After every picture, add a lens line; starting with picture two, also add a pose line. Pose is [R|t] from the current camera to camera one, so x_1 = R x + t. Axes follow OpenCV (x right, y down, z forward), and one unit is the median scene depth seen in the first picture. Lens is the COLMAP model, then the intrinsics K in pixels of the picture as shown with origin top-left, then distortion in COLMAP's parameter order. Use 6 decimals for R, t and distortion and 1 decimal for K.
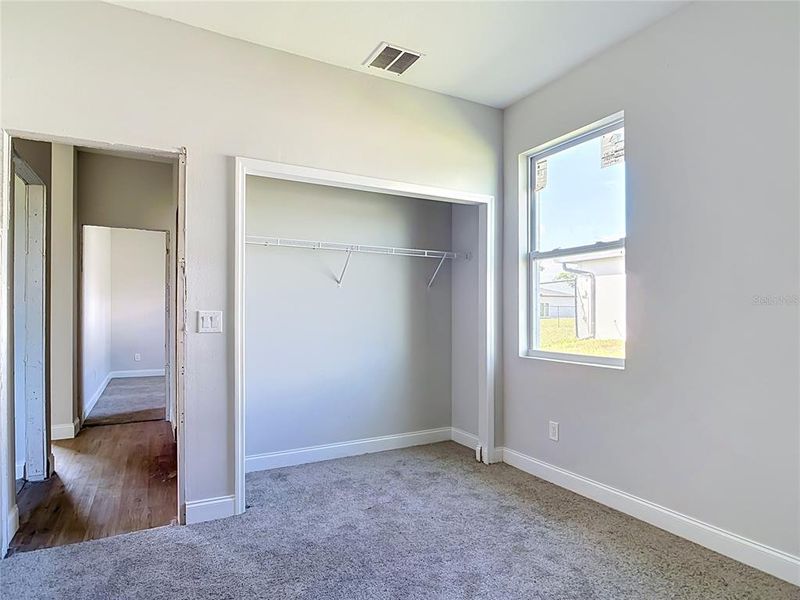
lens RADIAL K [[464.8, 0, 379.4], [0, 464.8, 311.3], [0, 0, 1]] dist [-0.032104, 0.011334]
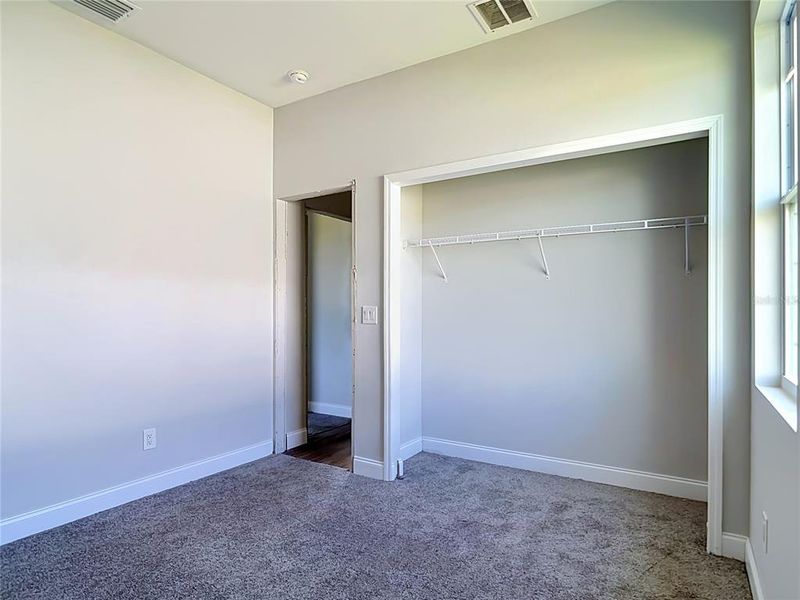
lens RADIAL K [[464.8, 0, 400.6], [0, 464.8, 304.3], [0, 0, 1]] dist [-0.032104, 0.011334]
pose [[0.501394, -0.007047, -0.865190, 0.617069], [0.004599, 0.999974, -0.005479, 0.000636], [0.865207, -0.001231, 0.501414, 0.376147]]
